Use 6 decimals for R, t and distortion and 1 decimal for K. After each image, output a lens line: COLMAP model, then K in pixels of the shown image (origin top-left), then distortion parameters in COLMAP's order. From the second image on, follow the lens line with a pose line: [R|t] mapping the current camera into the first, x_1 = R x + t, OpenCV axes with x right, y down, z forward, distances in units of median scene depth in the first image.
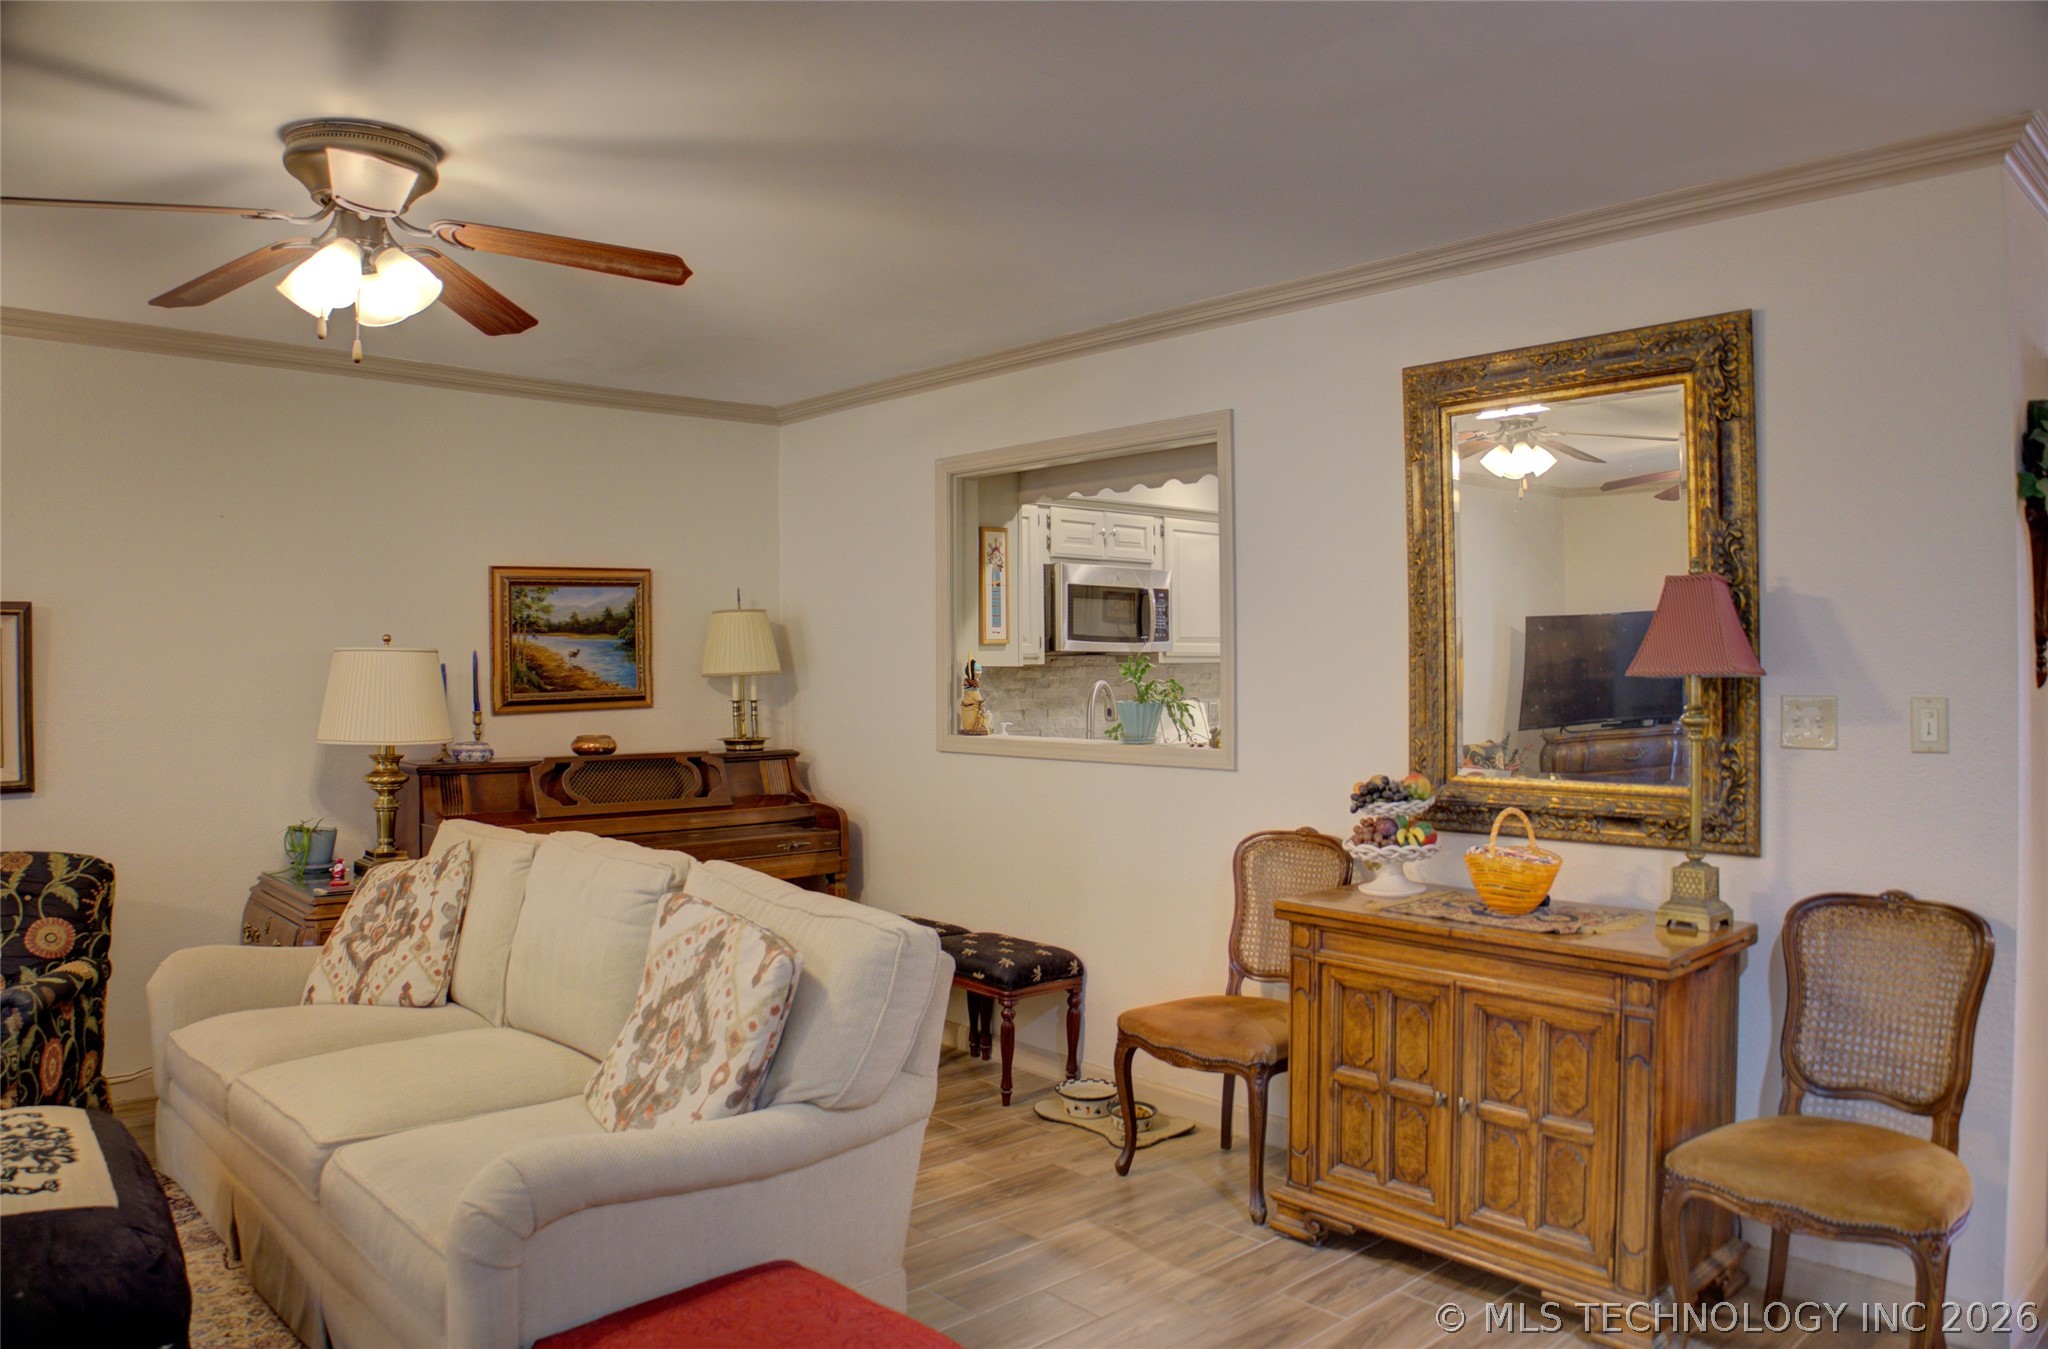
lens RADIAL K [[1385.7, 0, 1024.0], [0, 1385.7, 674.5], [0, 0, 1]] dist [-0.206079, 0.126401]
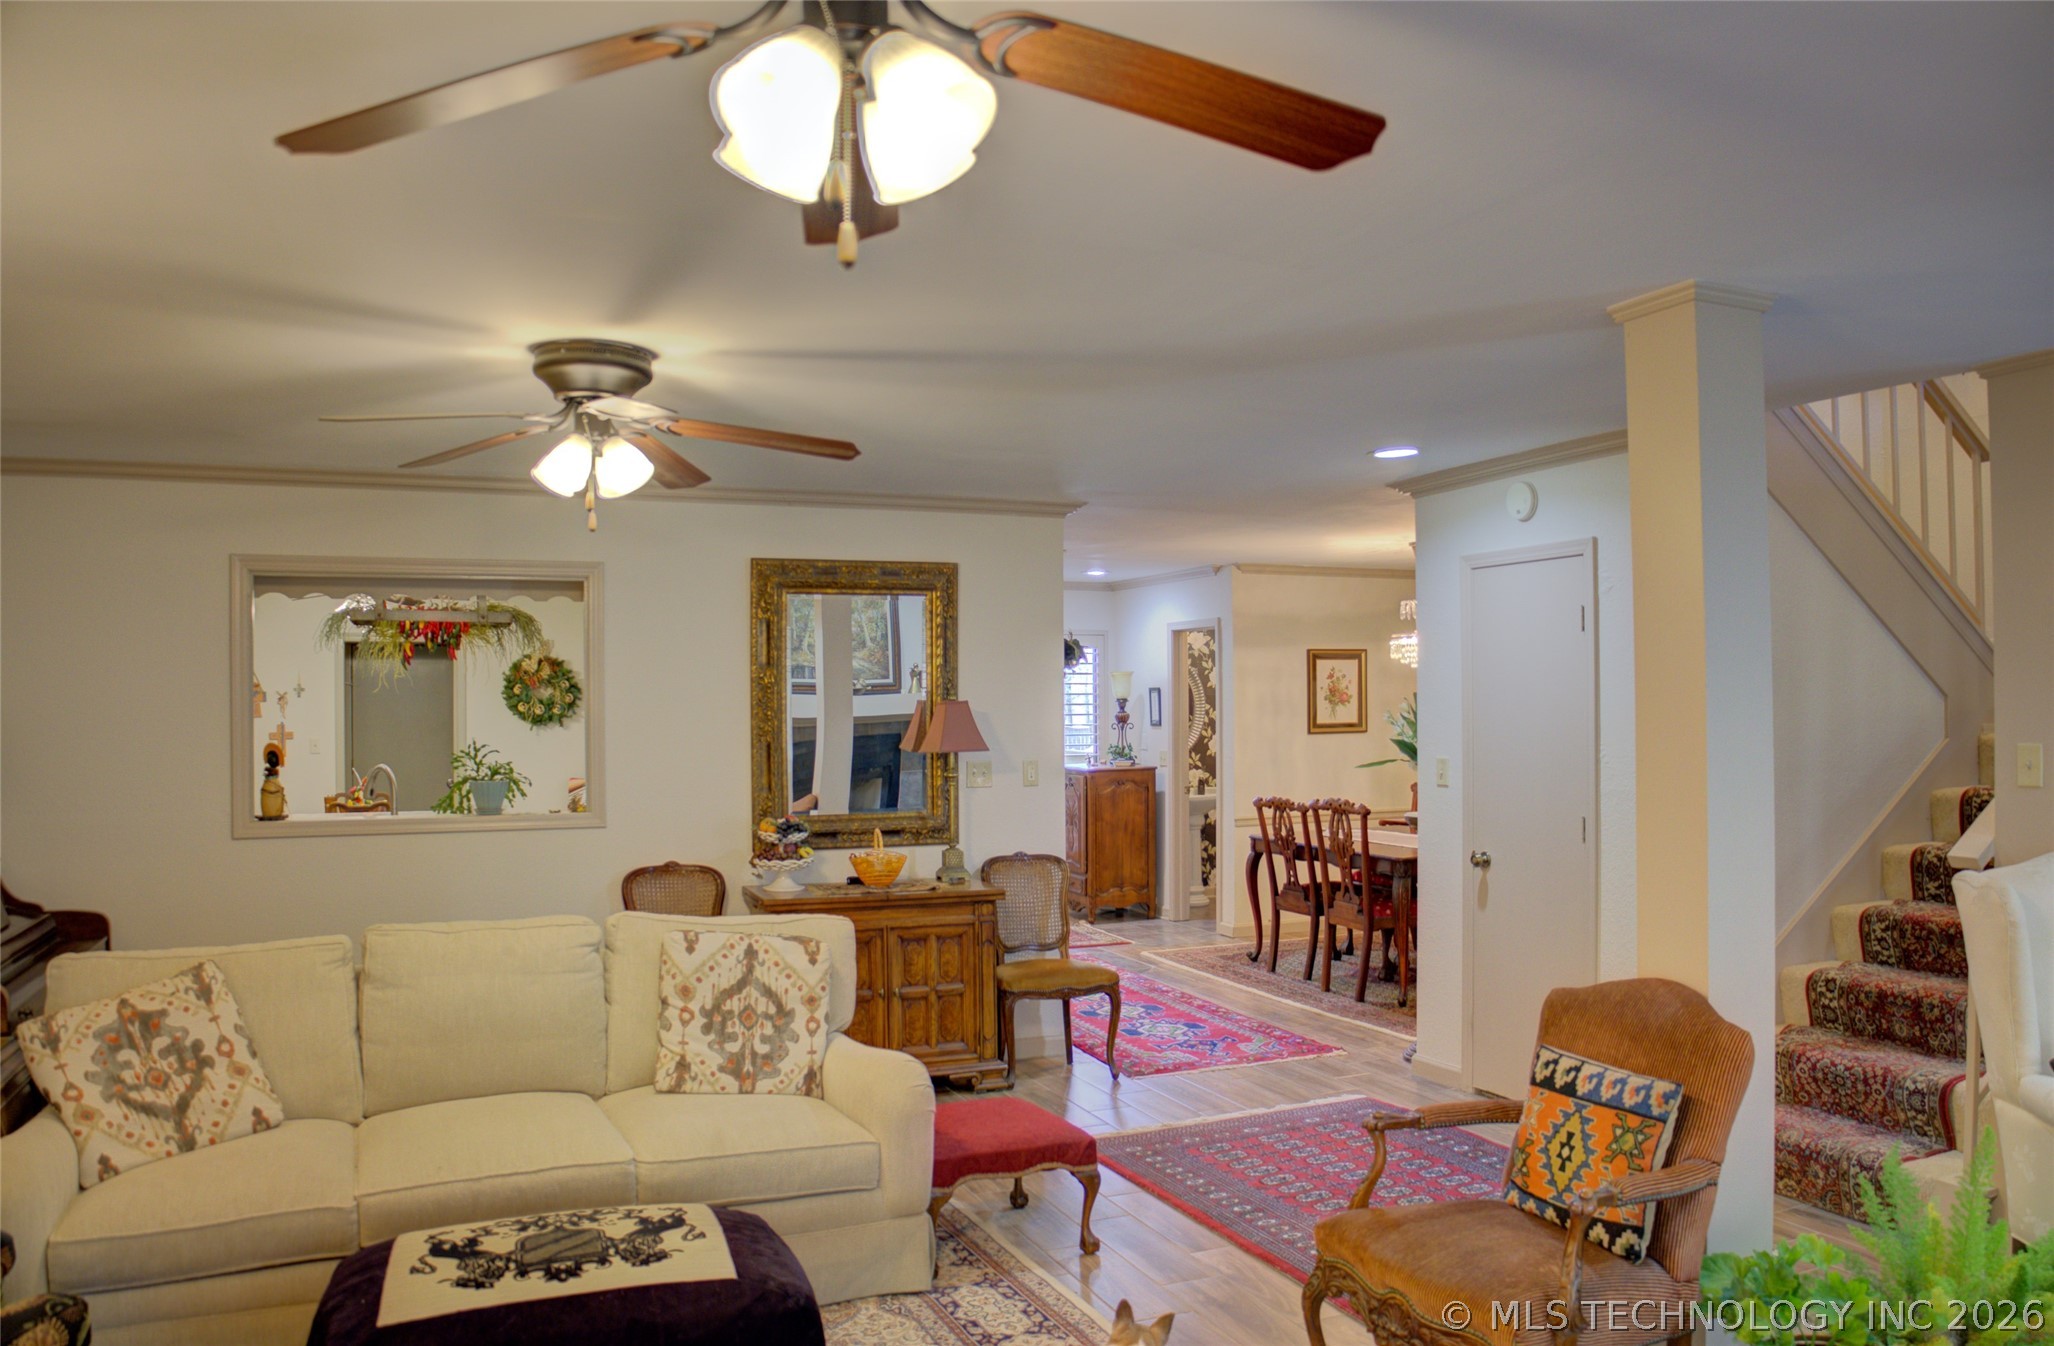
lens RADIAL K [[1529.8, 0, 1030.3], [0, 1529.8, 712.0], [0, 0, 1]] dist [-0.094405, 0.000499]
pose [[0.331454, -0.005759, 0.943454, -1.631038], [0.003741, 0.999982, 0.004789, -0.071009], [-0.943464, 0.001942, 0.331470, 0.142975]]
